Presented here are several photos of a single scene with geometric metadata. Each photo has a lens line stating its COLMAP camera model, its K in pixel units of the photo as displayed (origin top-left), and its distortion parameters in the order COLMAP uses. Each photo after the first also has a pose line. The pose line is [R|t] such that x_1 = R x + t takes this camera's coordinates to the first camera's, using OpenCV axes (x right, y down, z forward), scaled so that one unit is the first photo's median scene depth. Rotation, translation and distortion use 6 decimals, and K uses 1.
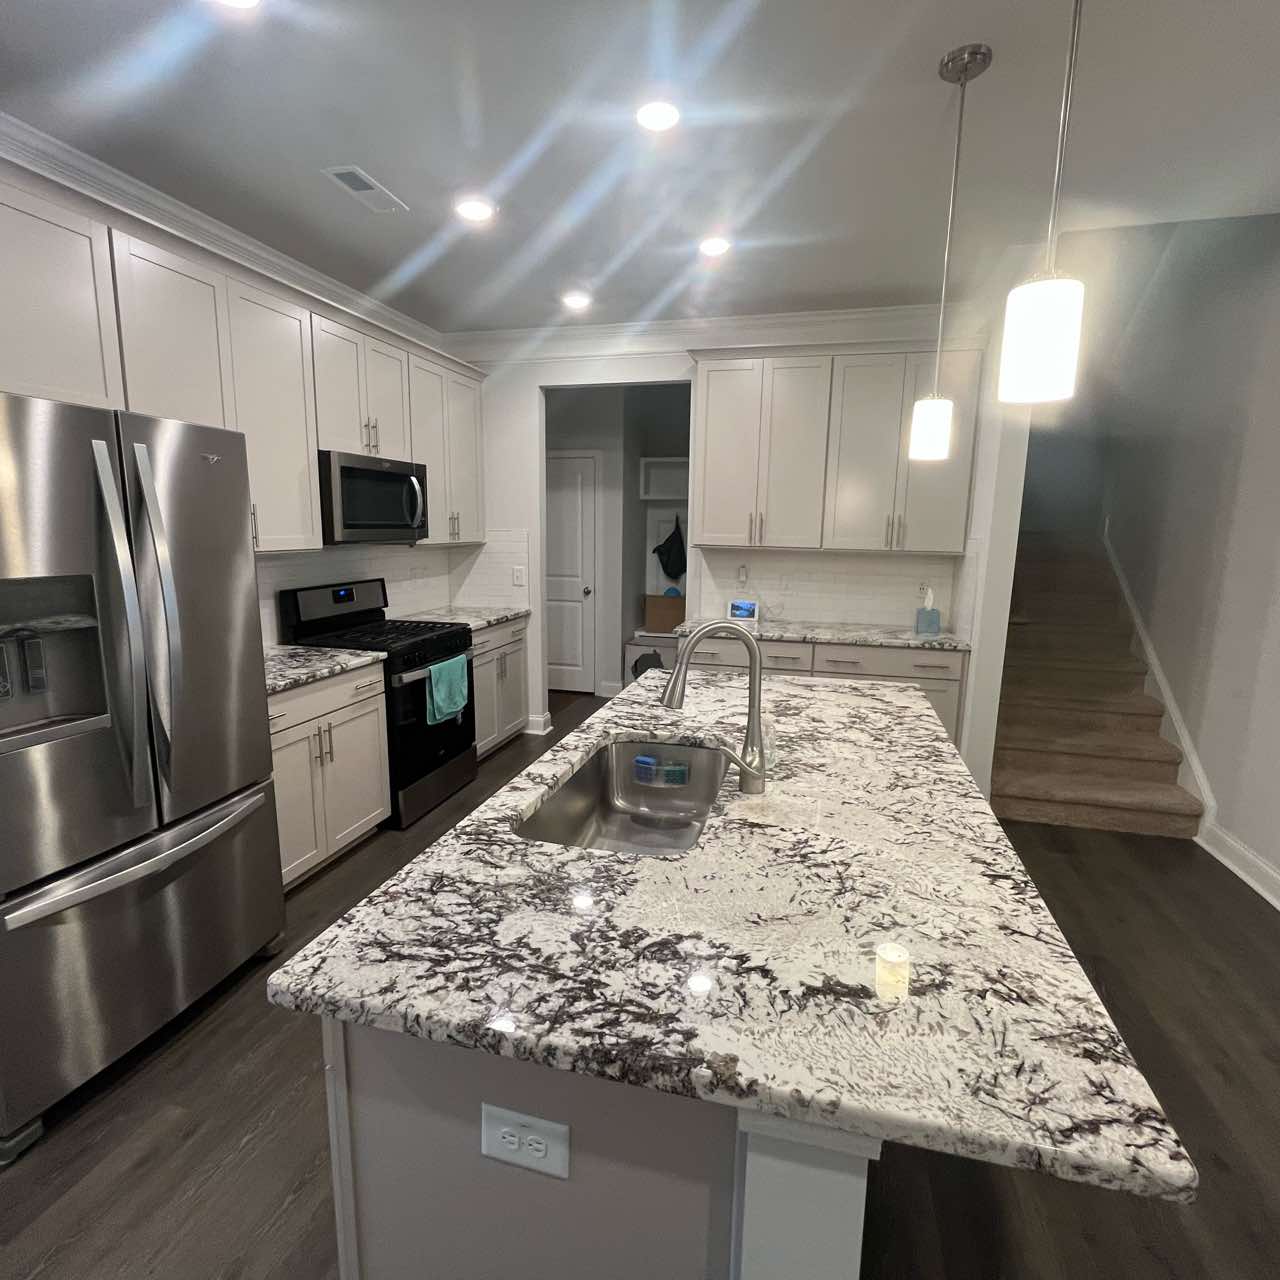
lens RADIAL K [[687.8, 0, 640.0], [0, 687.8, 640.0], [0, 0, 1]] dist [-0.000387, -0.000034]
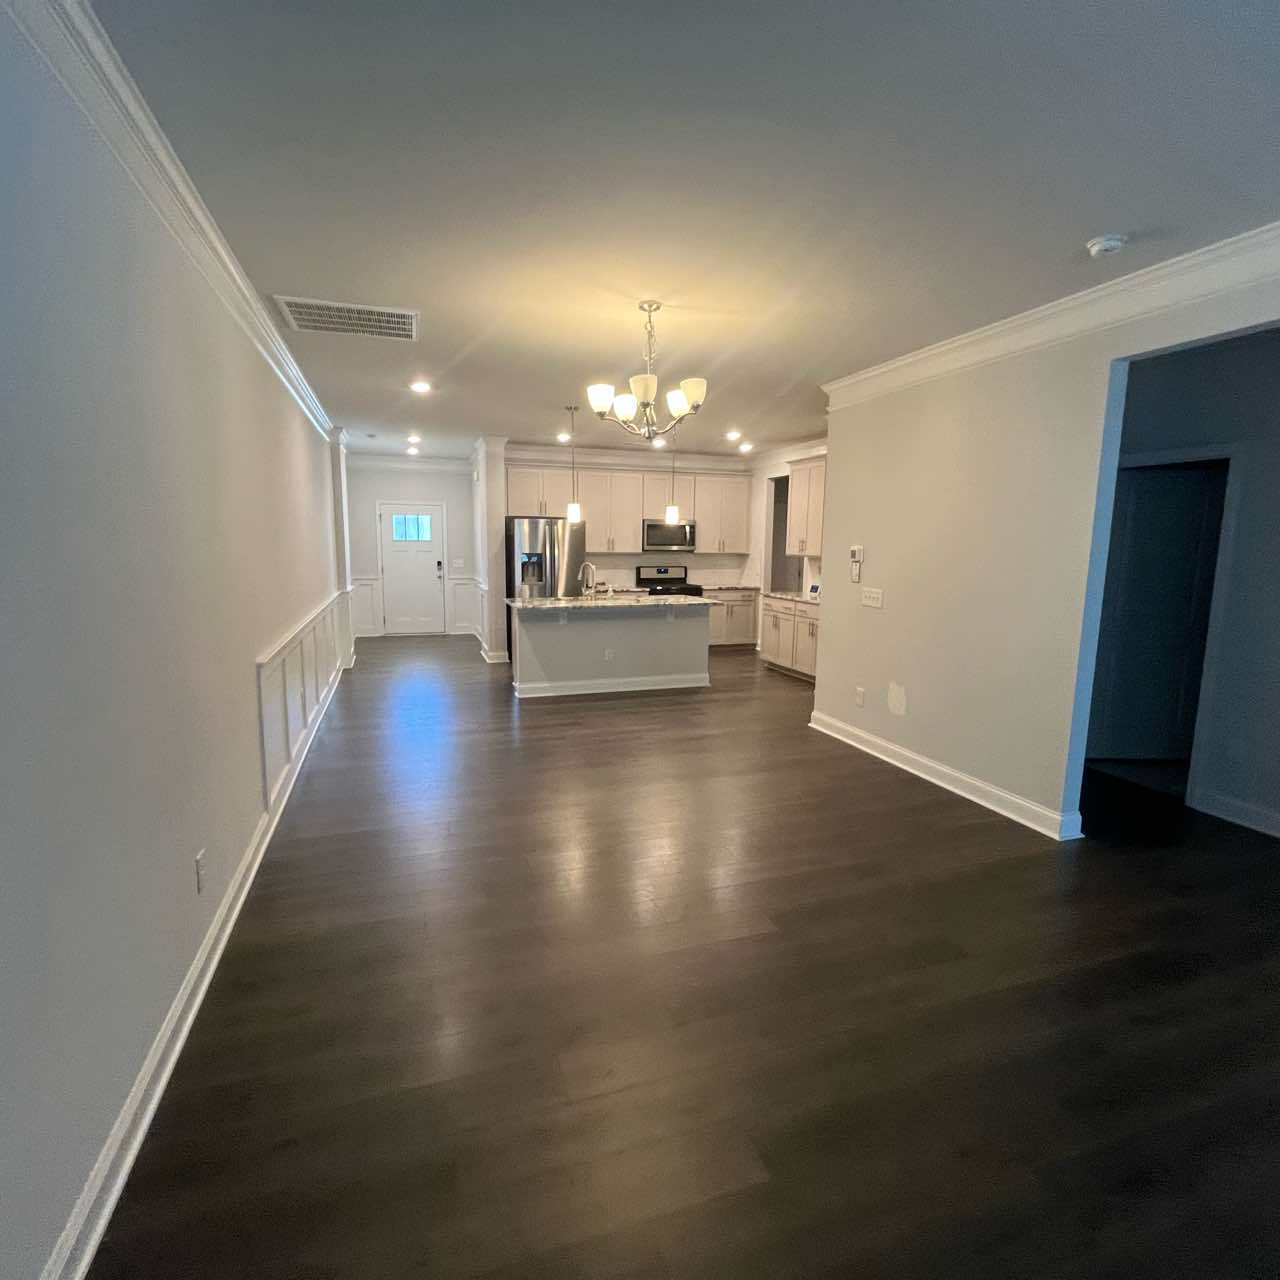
lens RADIAL K [[687.8, 0, 640.0], [0, 687.8, 640.0], [0, 0, 1]] dist [-0.000387, -0.000034]
pose [[0.560527, 0.113054, -0.820383, 1.726170], [-0.143442, 0.988918, 0.038272, 0.109293], [0.815619, 0.096225, 0.570532, -0.559702]]
